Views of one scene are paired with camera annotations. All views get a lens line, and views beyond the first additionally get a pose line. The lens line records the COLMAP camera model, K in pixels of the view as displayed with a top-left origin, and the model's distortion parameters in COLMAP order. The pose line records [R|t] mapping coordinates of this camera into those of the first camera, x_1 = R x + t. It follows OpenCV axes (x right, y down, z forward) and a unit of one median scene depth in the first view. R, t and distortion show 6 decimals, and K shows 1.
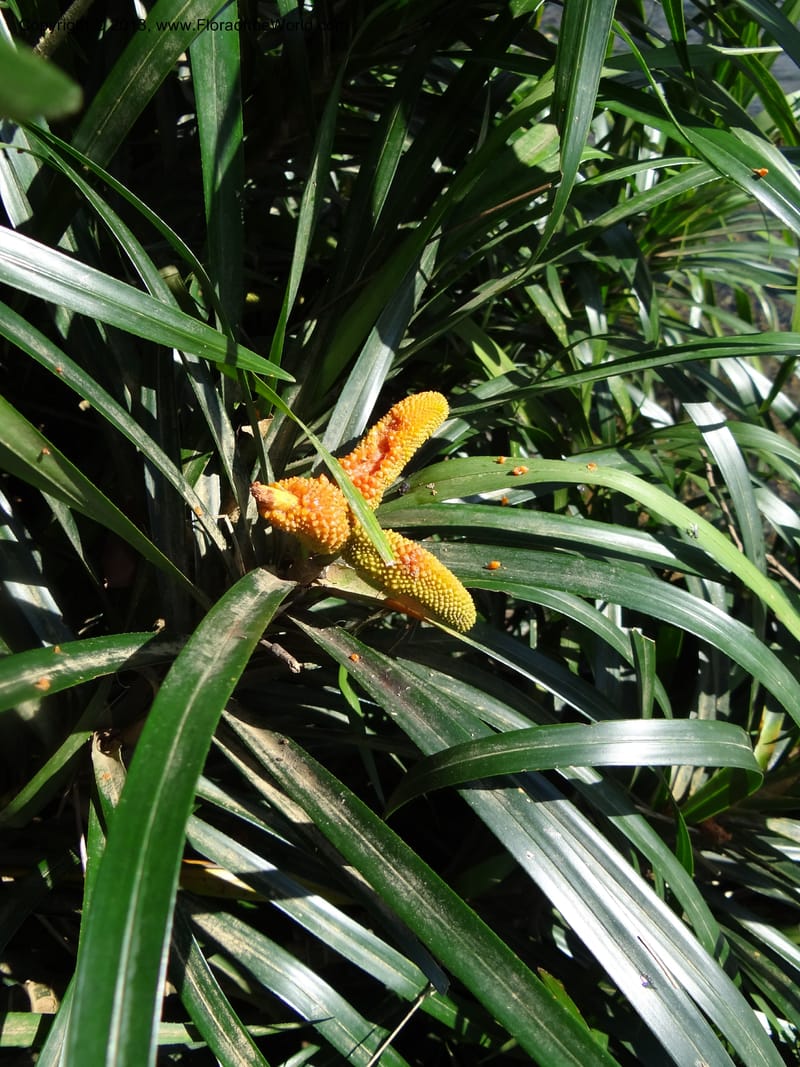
lens RADIAL K [[808.7, 0, 400.0], [0, 808.7, 533.5], [0, 0, 1]] dist [-0.017046, -0.005304]
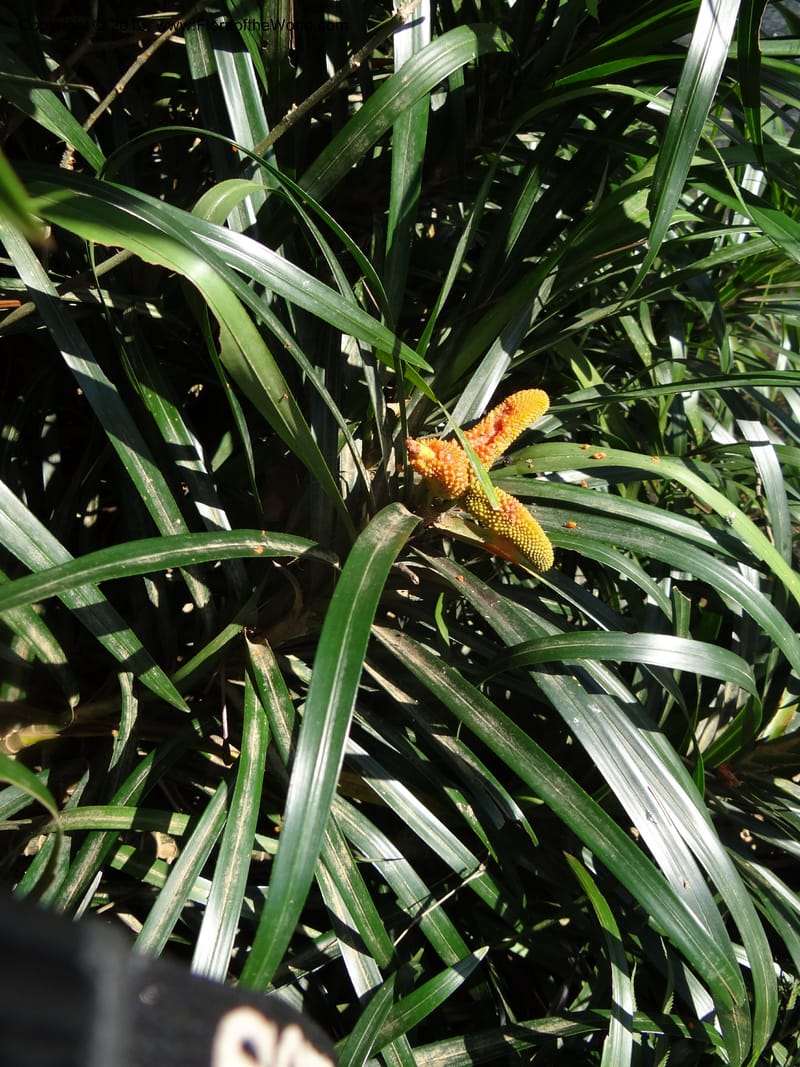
lens RADIAL K [[808.7, 0, 400.0], [0, 808.7, 533.5], [0, 0, 1]] dist [-0.017046, -0.005304]
pose [[0.989991, 0.112878, -0.084712, -0.043966], [-0.114202, 0.993397, -0.010936, 0.094496], [0.082918, 0.020501, 0.996345, -0.313982]]
